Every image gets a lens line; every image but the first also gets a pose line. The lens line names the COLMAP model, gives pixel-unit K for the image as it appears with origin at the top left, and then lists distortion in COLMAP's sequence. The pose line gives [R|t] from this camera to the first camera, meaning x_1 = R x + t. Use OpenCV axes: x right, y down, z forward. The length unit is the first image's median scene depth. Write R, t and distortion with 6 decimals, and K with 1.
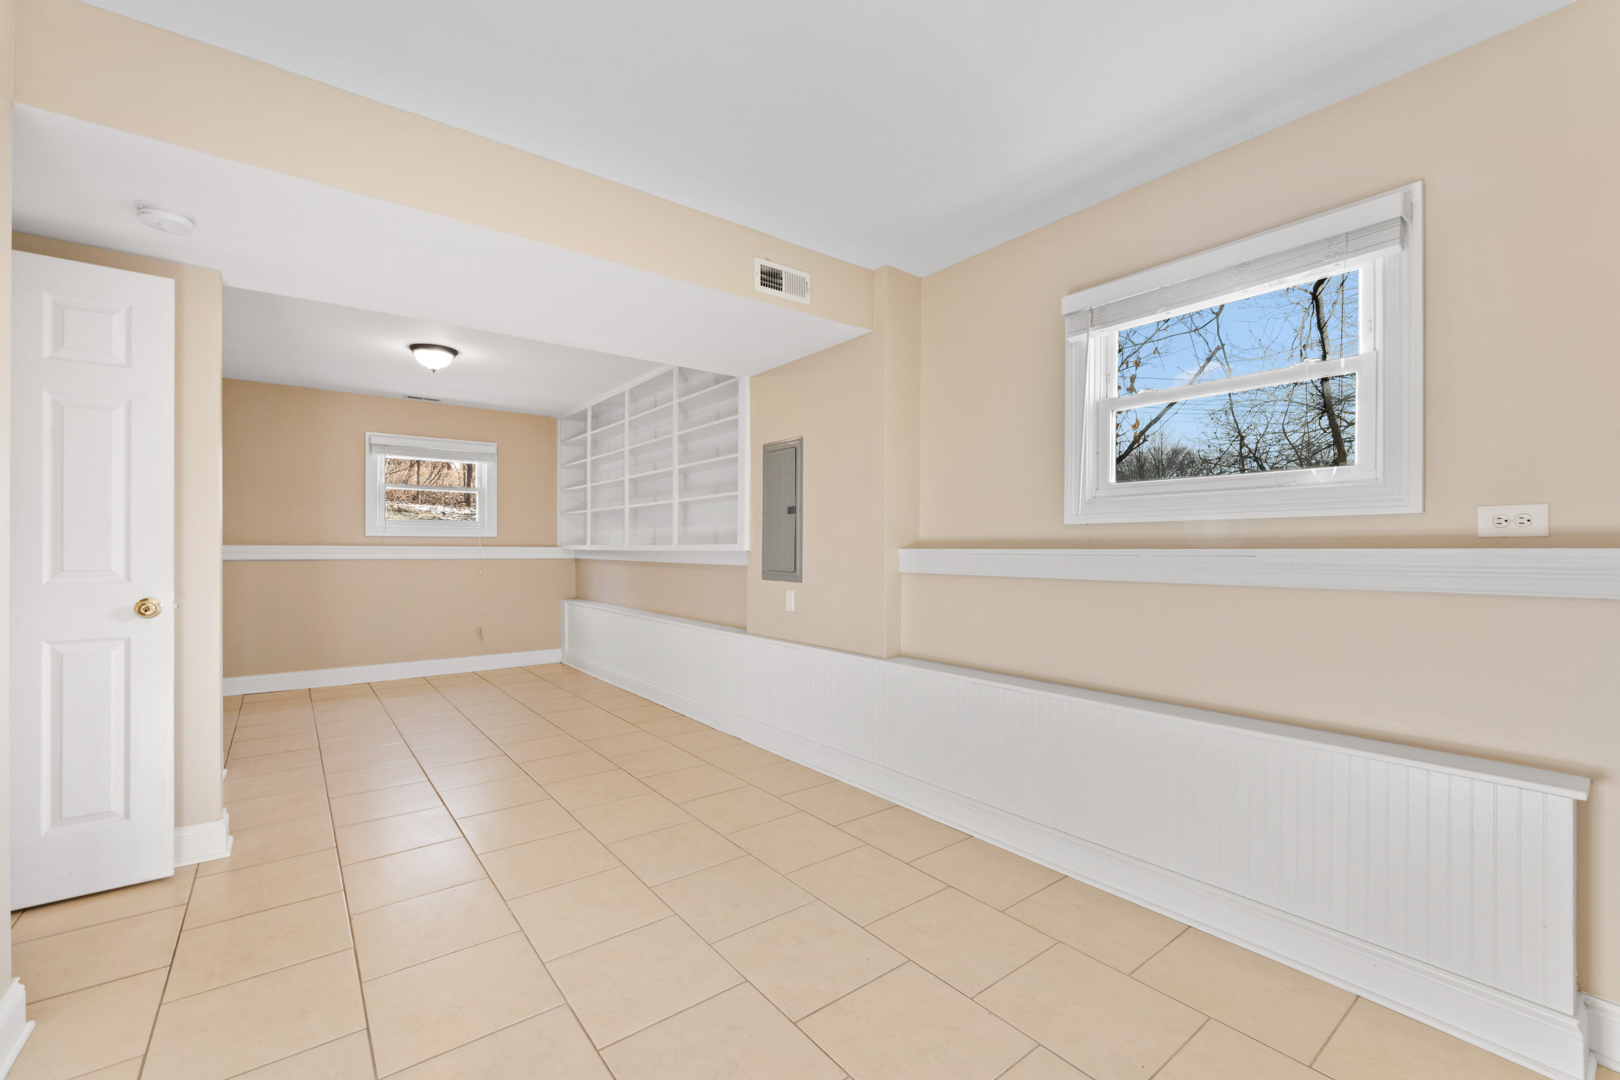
lens RADIAL K [[672.8, 0, 795.0], [0, 672.8, 548.0], [0, 0, 1]] dist [-0.001134, 0.000395]
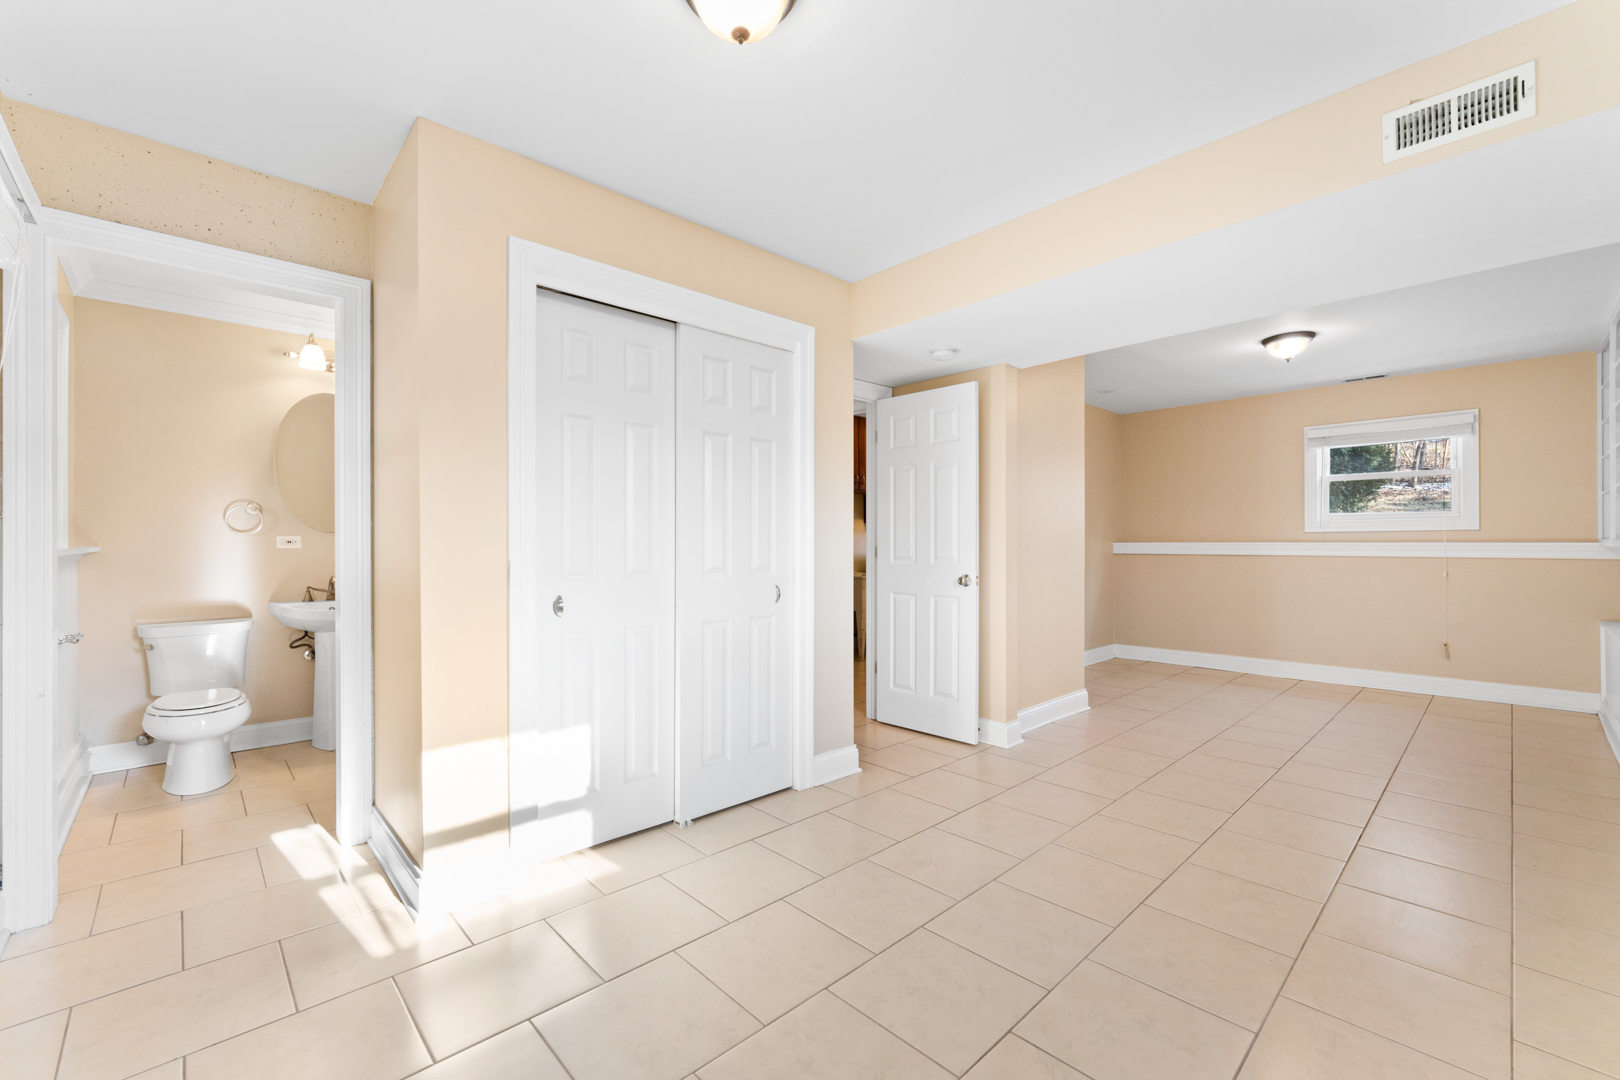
lens RADIAL K [[672.8, 0, 815.9], [0, 672.8, 542.0], [0, 0, 1]] dist [-0.001134, 0.000395]
pose [[0.113586, -0.005651, -0.993512, 0.298057], [0.001339, 0.999984, -0.005535, 0.000846], [0.993527, -0.000702, 0.113592, 0.193512]]
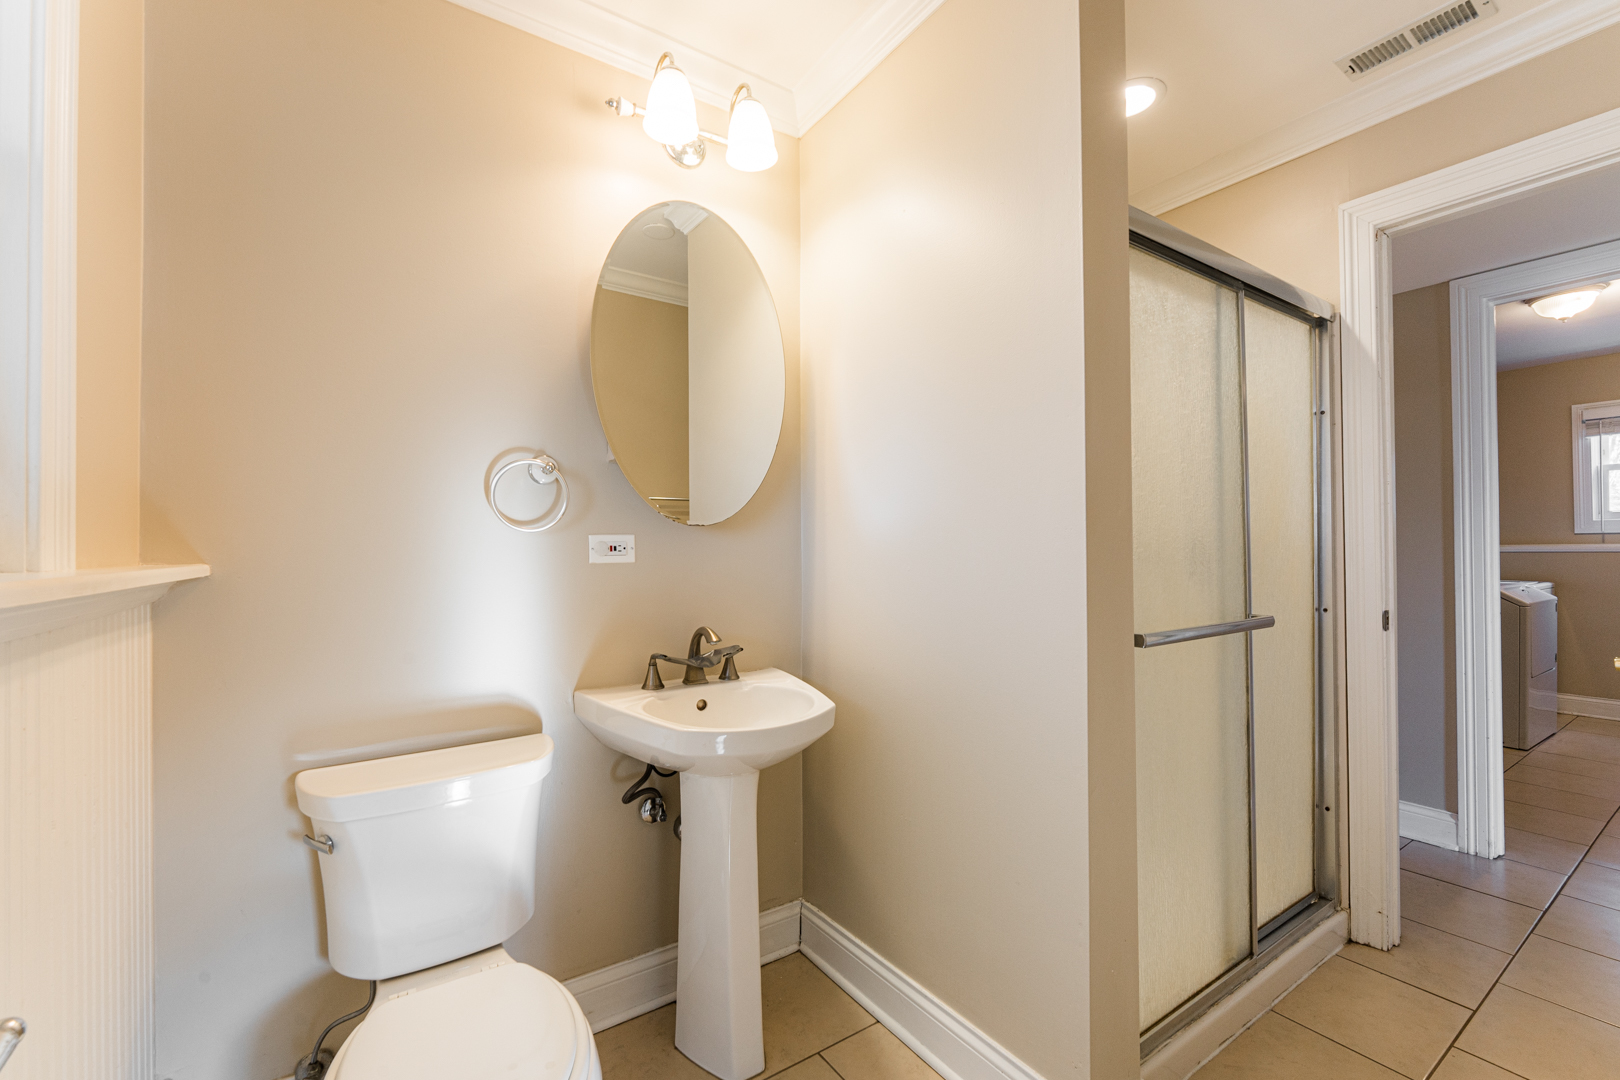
lens RADIAL K [[672.8, 0, 806.1], [0, 672.8, 537.3], [0, 0, 1]] dist [-0.001134, 0.000395]
pose [[-0.052142, -0.020969, -0.998419, 0.242977], [0.003683, 0.999769, -0.021190, 0.000494], [0.998633, -0.004782, -0.052053, 0.150262]]
